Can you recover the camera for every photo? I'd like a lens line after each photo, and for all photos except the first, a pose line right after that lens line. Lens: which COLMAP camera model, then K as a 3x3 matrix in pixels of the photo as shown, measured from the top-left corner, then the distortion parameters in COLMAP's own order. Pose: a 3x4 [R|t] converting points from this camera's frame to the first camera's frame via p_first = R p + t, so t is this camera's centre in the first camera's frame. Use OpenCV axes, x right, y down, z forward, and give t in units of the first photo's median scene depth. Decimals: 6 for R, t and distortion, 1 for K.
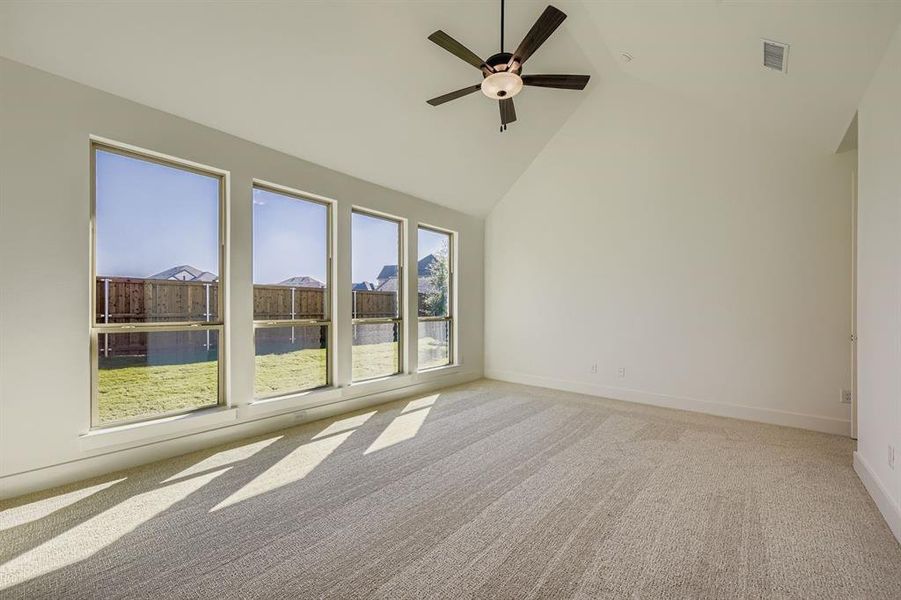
lens RADIAL K [[354.3, 0, 451.5], [0, 354.3, 303.4], [0, 0, 1]] dist [0.003149, -0.000285]
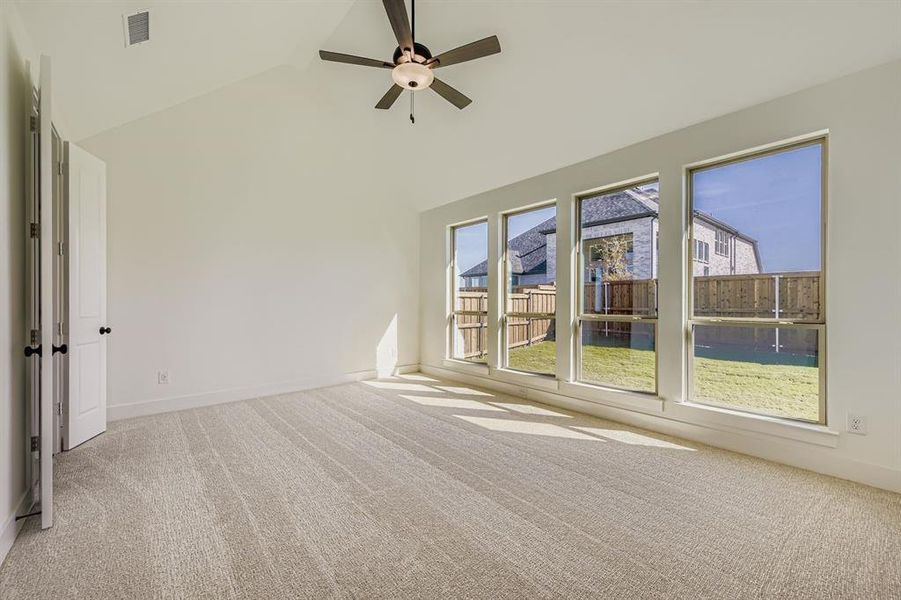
lens RADIAL K [[354.3, 0, 451.5], [0, 354.3, 303.4], [0, 0, 1]] dist [0.003149, -0.000285]
pose [[-0.153177, -0.000396, -0.988199, 0.386521], [0.011995, 0.999925, -0.002260, 0.007510], [0.988126, -0.012200, -0.153161, 0.447423]]
